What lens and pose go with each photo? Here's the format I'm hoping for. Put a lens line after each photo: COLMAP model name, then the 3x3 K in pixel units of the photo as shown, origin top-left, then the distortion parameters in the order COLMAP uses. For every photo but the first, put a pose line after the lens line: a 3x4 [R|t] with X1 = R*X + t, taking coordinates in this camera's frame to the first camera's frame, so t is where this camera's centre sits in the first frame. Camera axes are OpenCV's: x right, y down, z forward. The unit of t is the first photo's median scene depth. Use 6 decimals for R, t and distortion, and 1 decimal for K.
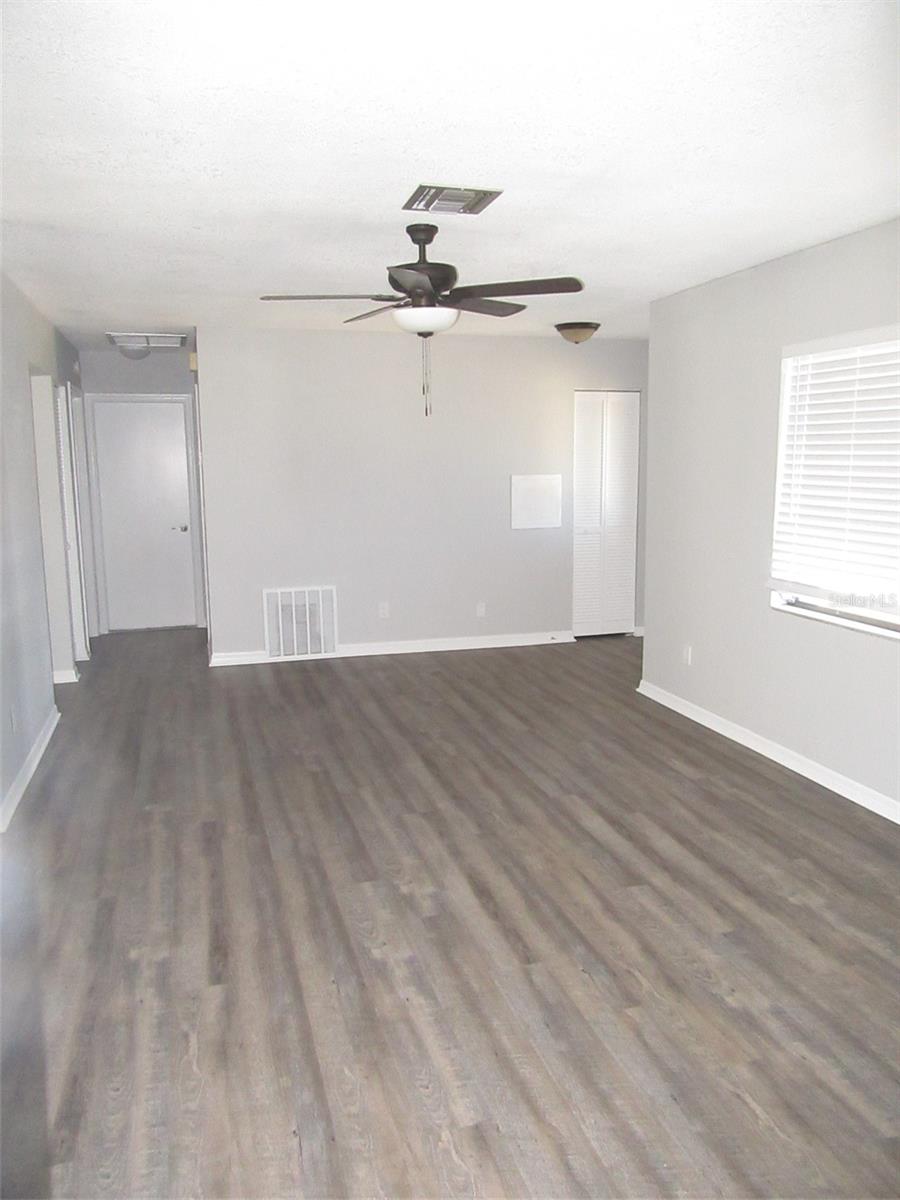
lens RADIAL K [[886.4, 0, 450.2], [0, 886.4, 597.9], [0, 0, 1]] dist [-0.008465, 0.008898]
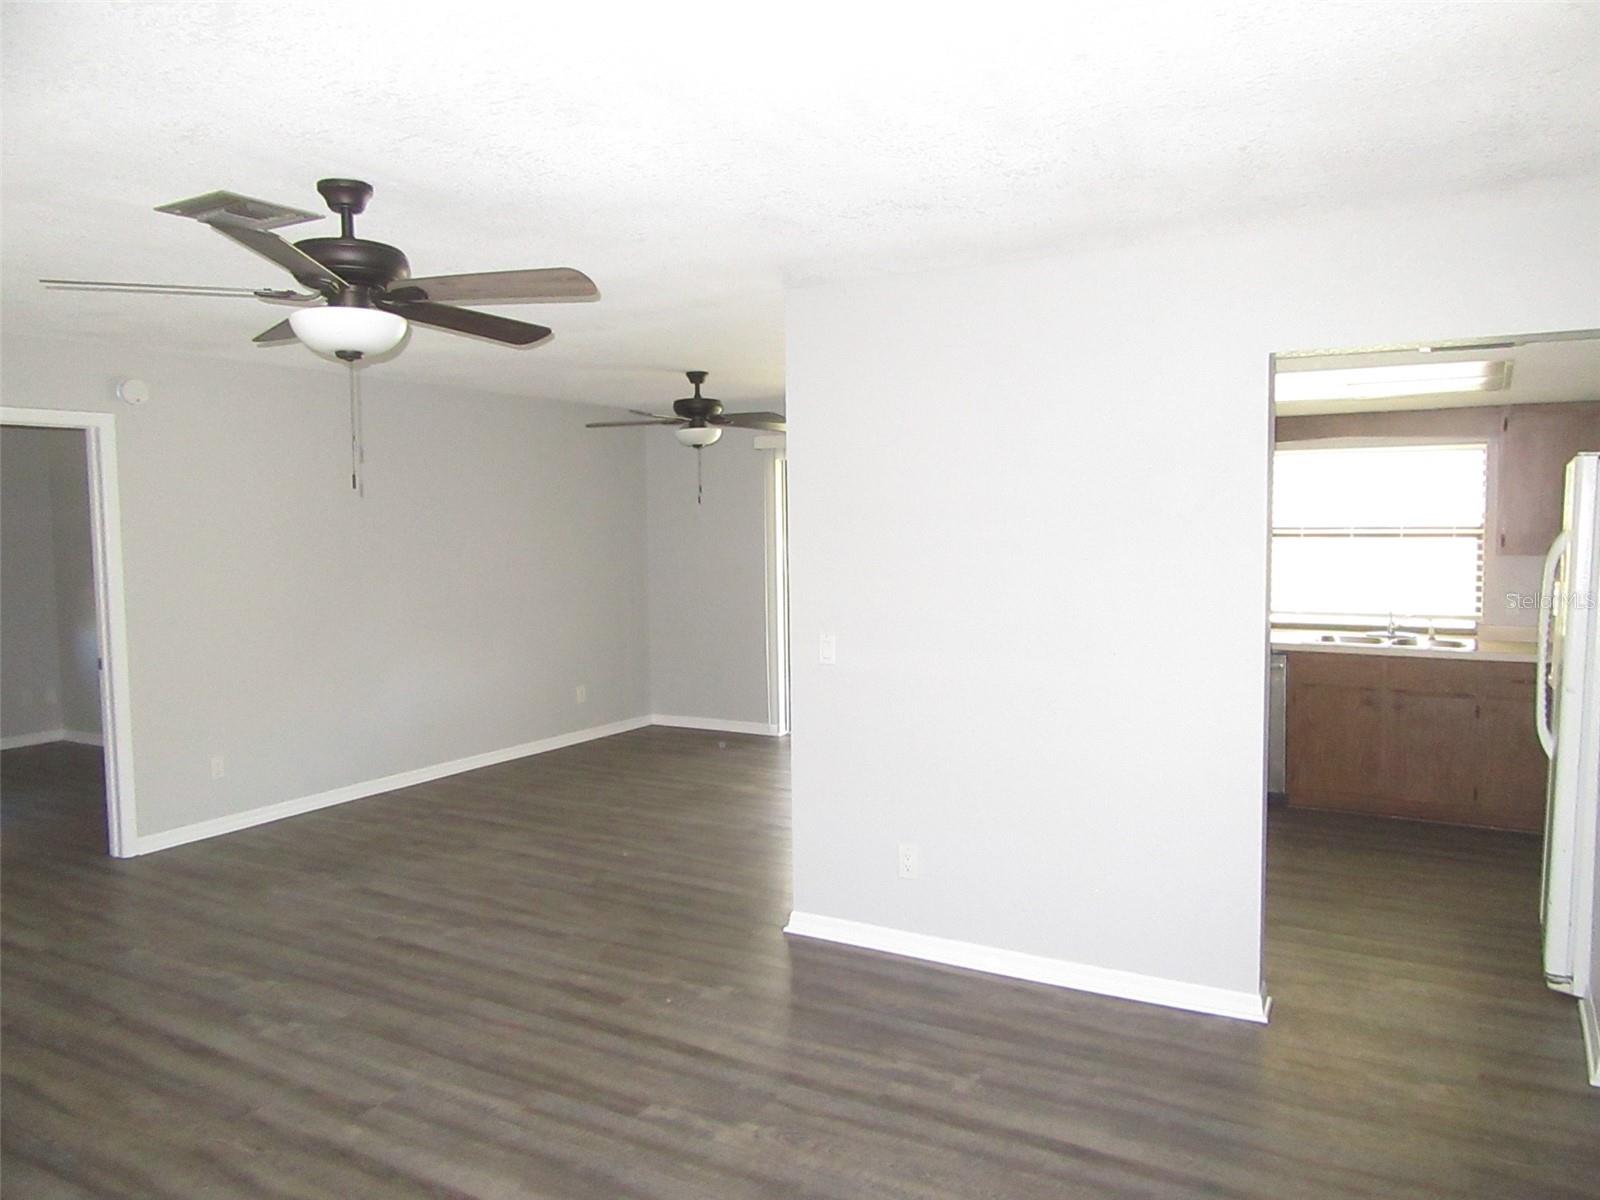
lens RADIAL K [[1181.8, 0, 808.1], [0, 1181.8, 596.1], [0, 0, 1]] dist [-0.008465, 0.008898]
pose [[-0.732637, 0.069374, -0.677075, 0.333248], [-0.083354, 0.978158, 0.190418, -0.353917], [0.675496, 0.195944, -0.710852, 2.025553]]
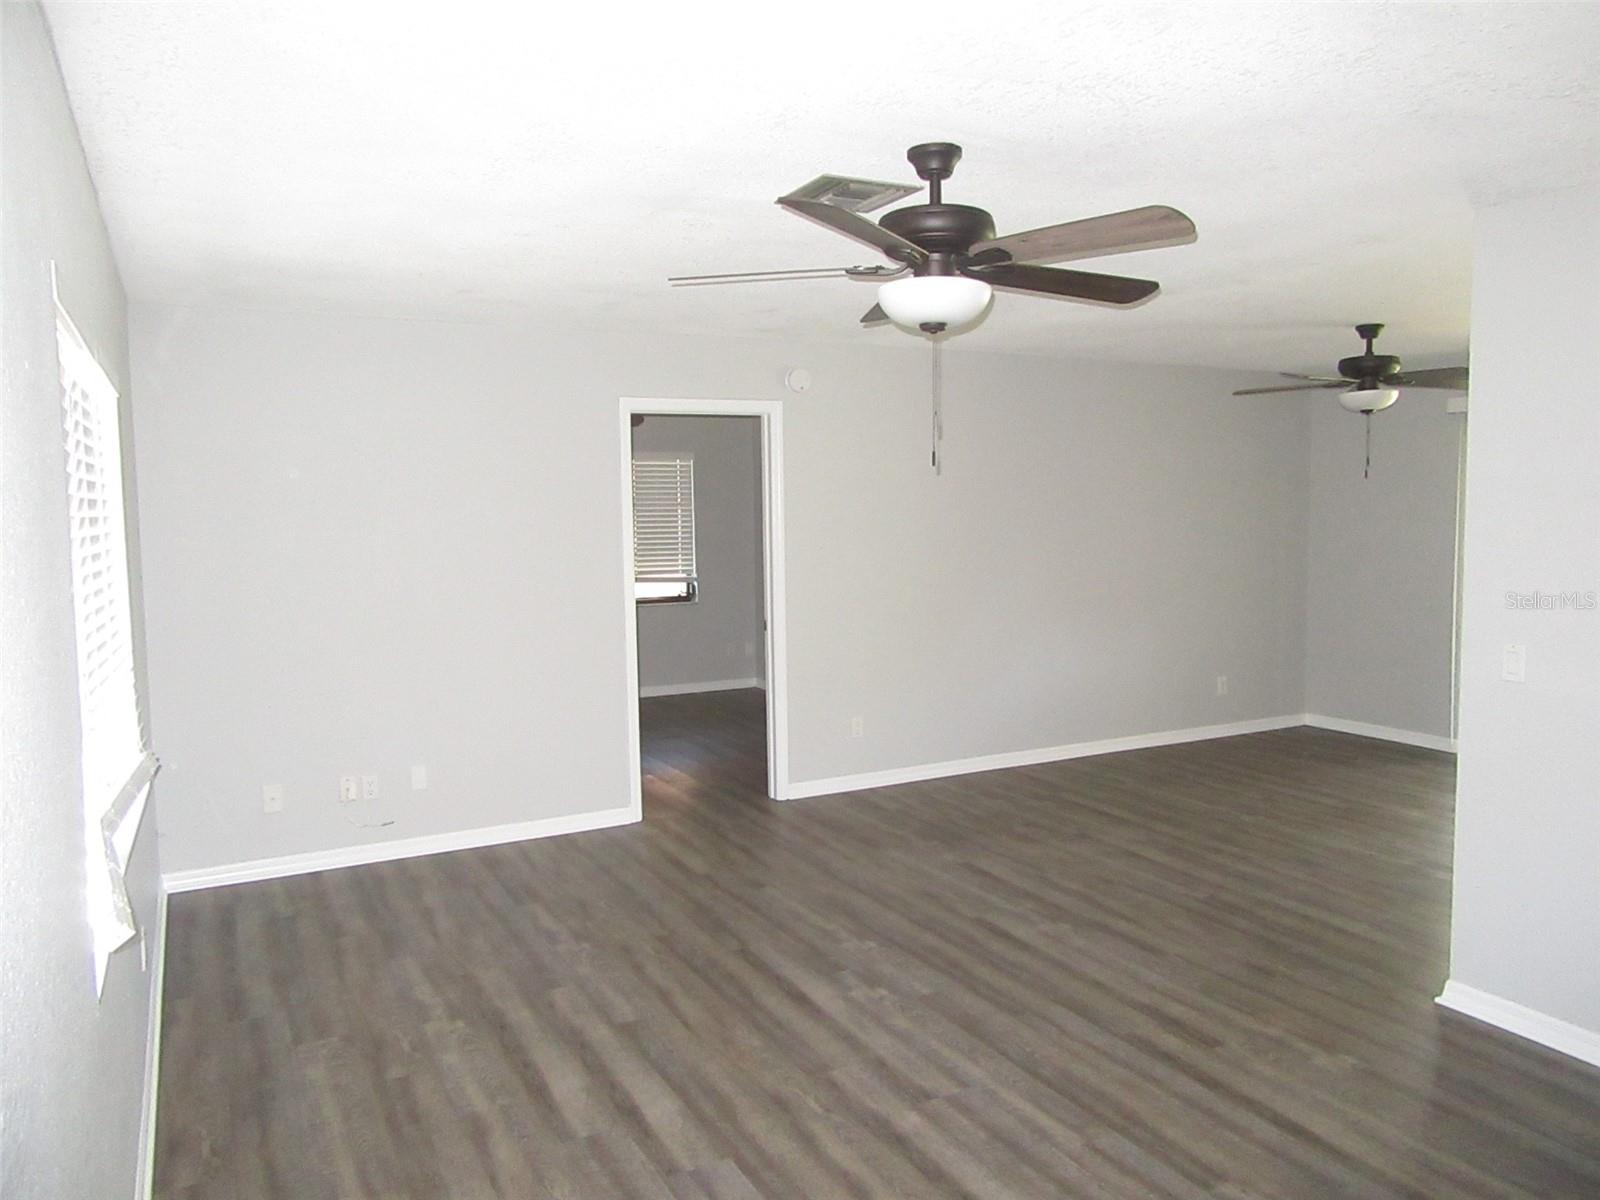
lens RADIAL K [[1181.8, 0, 805.8], [0, 1181.8, 596.2], [0, 0, 1]] dist [-0.008465, 0.008898]
pose [[-0.981093, 0.041303, -0.189077, 0.232218], [-0.004399, 0.971950, 0.235147, -0.344827], [0.193485, 0.231533, -0.953392, 1.969392]]
